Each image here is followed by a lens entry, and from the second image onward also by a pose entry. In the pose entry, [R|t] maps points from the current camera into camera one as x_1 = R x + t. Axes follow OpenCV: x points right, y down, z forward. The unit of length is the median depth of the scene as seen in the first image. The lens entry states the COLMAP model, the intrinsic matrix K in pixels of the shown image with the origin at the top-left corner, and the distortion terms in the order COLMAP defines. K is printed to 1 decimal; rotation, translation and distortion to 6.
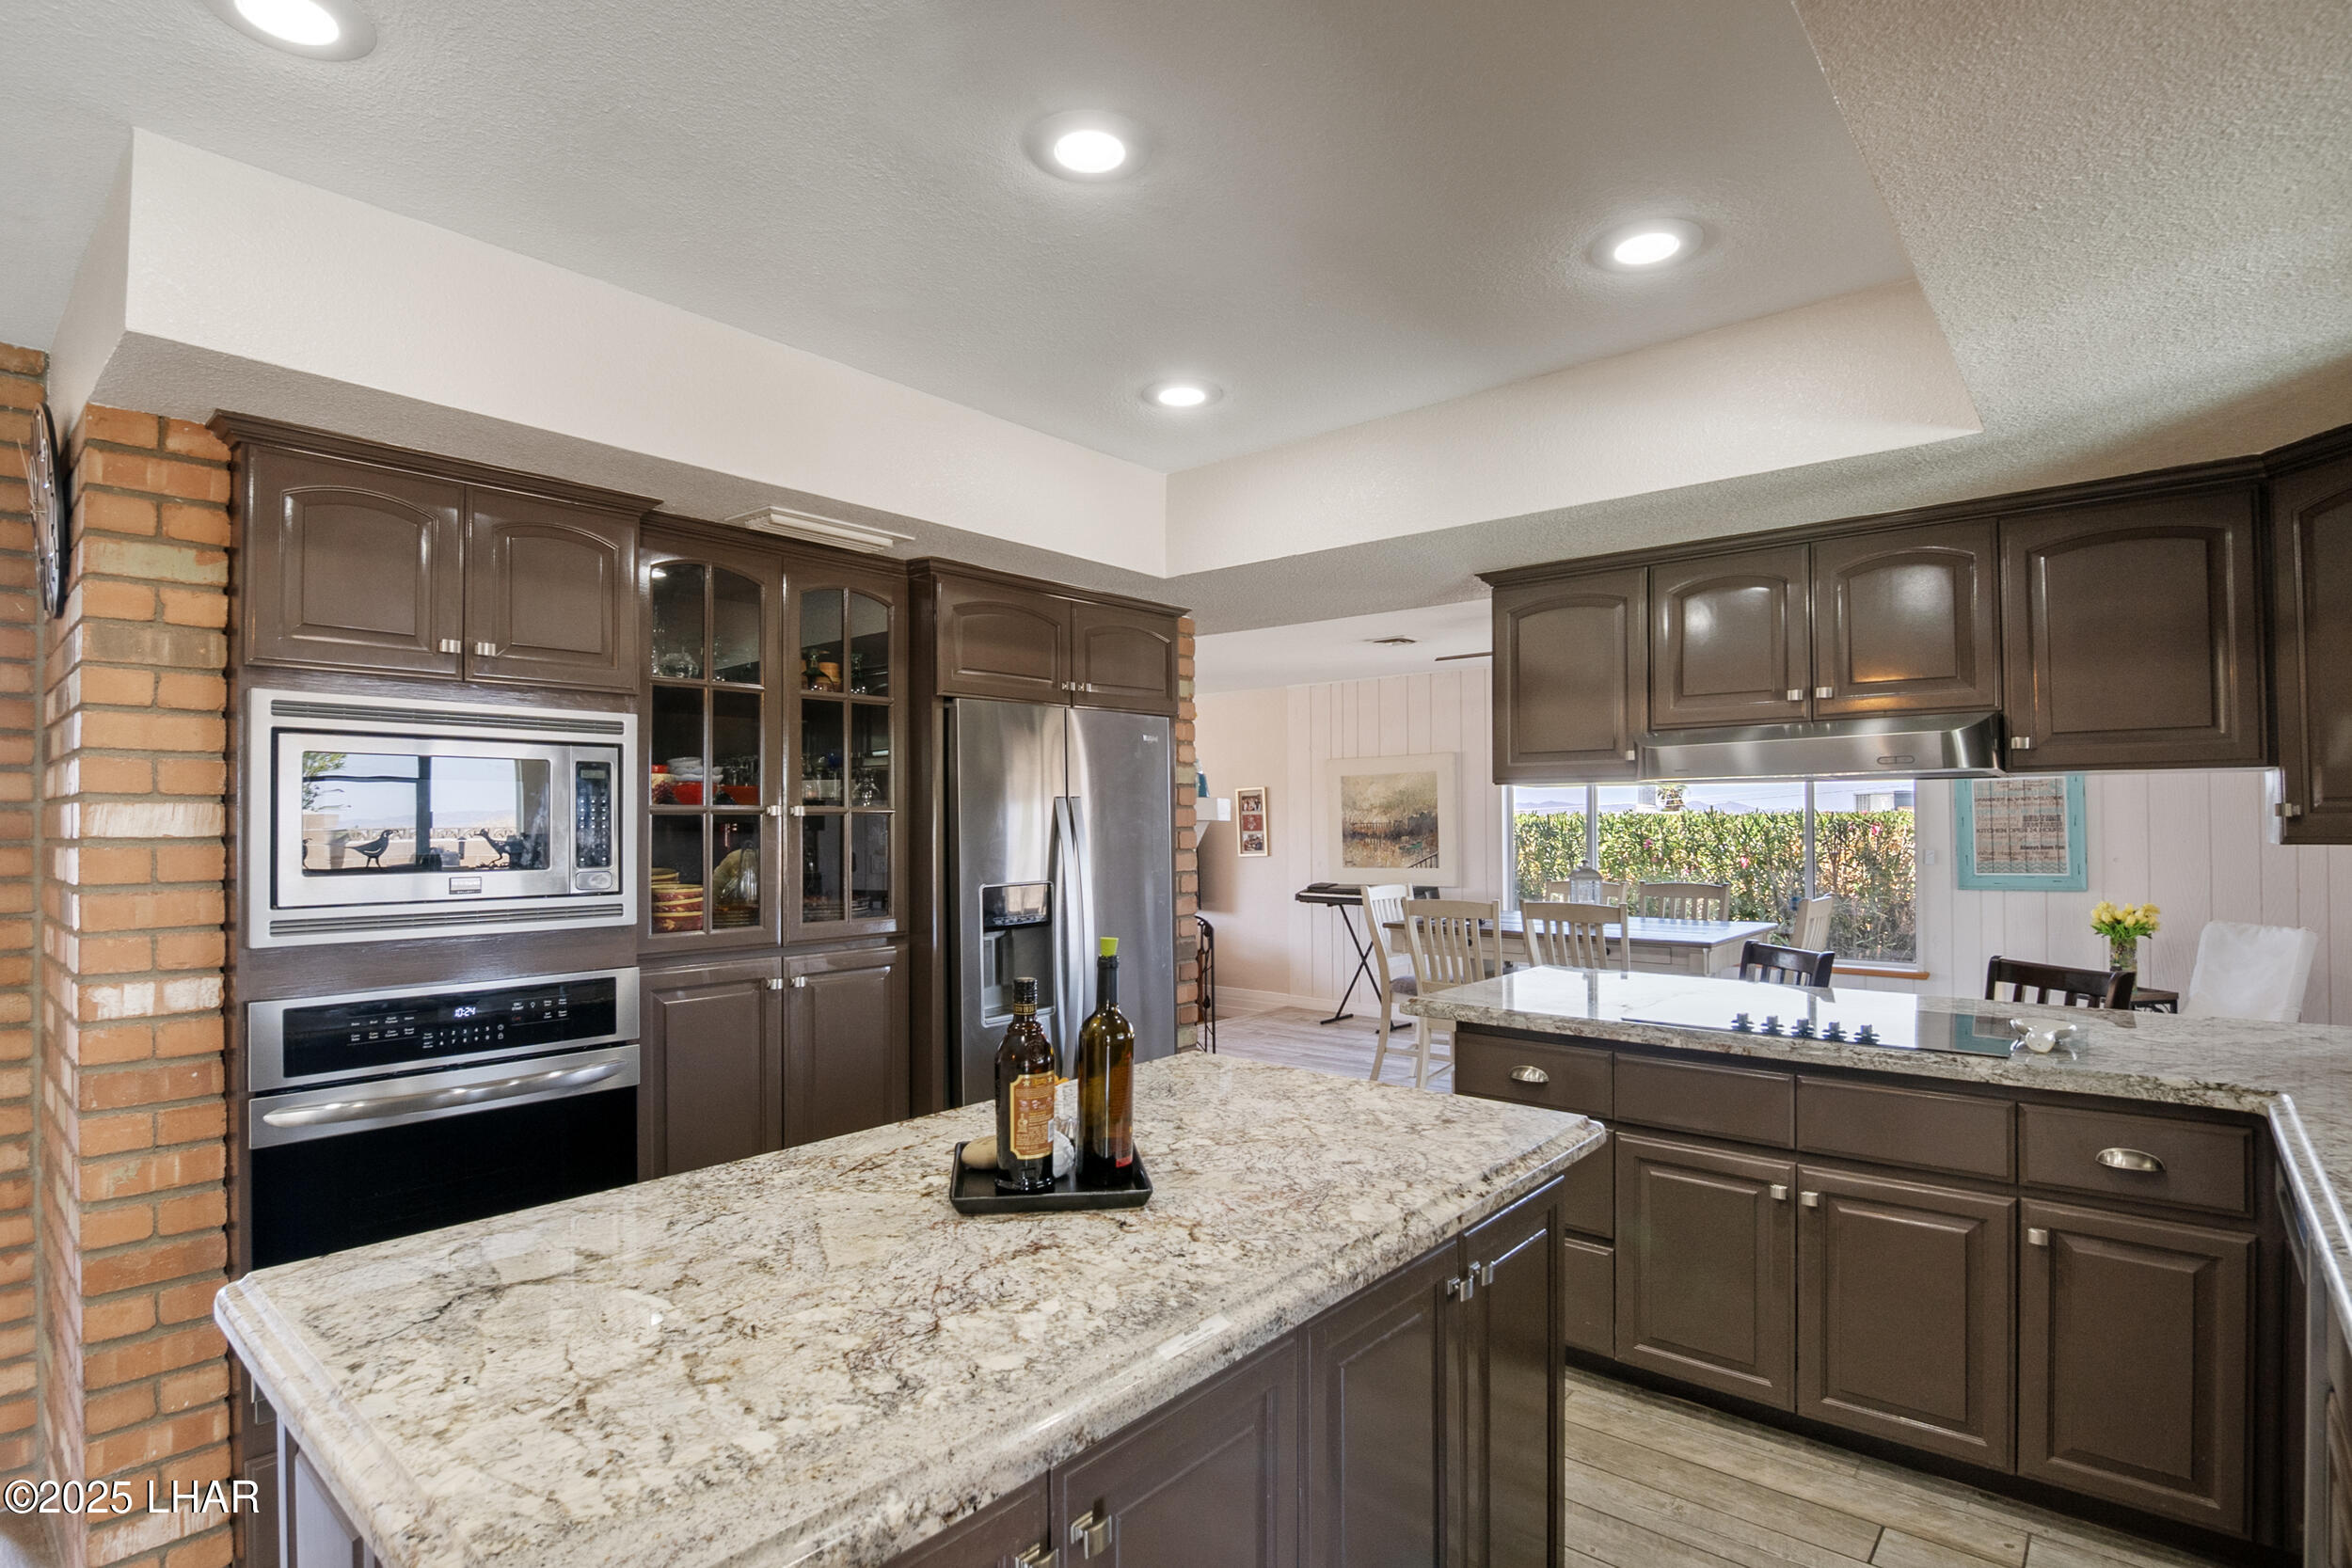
lens RADIAL K [[1172.8, 0, 1164.0], [0, 1172.8, 797.6], [0, 0, 1]] dist [-0.018164, -0.000787]
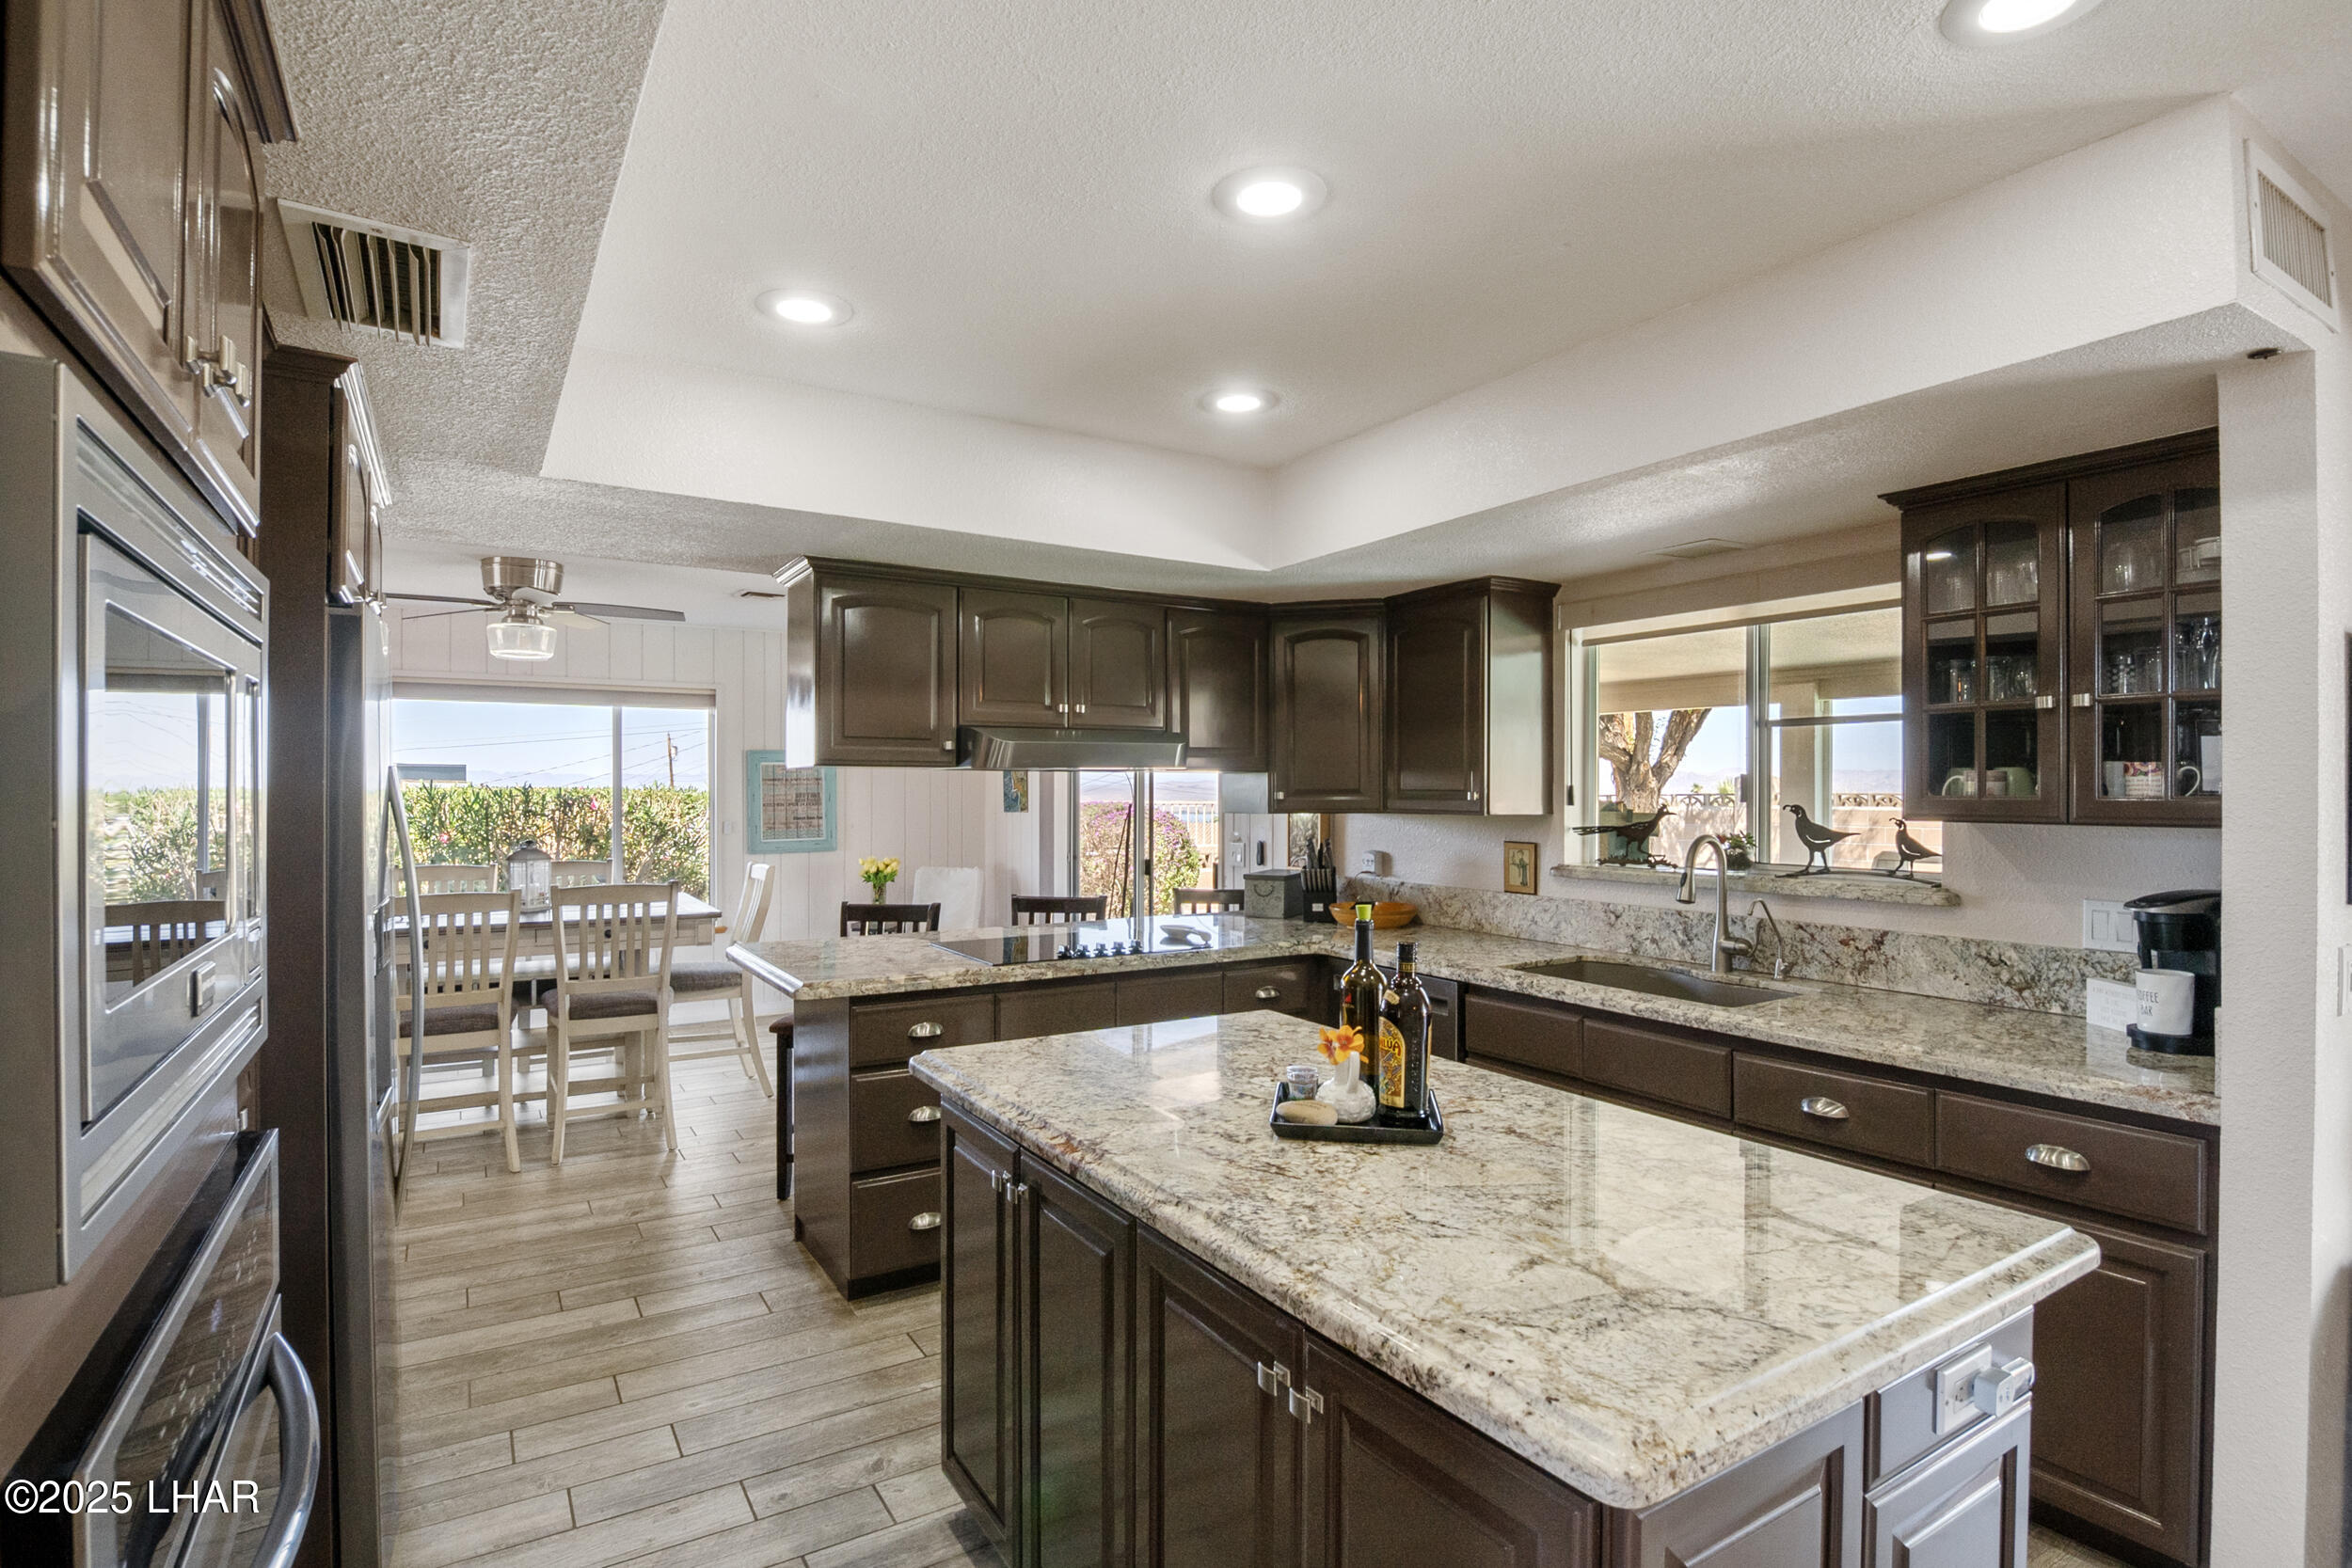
lens RADIAL K [[1172.8, 0, 1173.0], [0, 1172.8, 792.4], [0, 0, 1]] dist [-0.018164, -0.000787]
pose [[0.276487, 0.002389, 0.961015, -1.217458], [-0.021612, 0.999759, 0.003732, 0.003276], [-0.960775, -0.021801, 0.276472, 0.827799]]
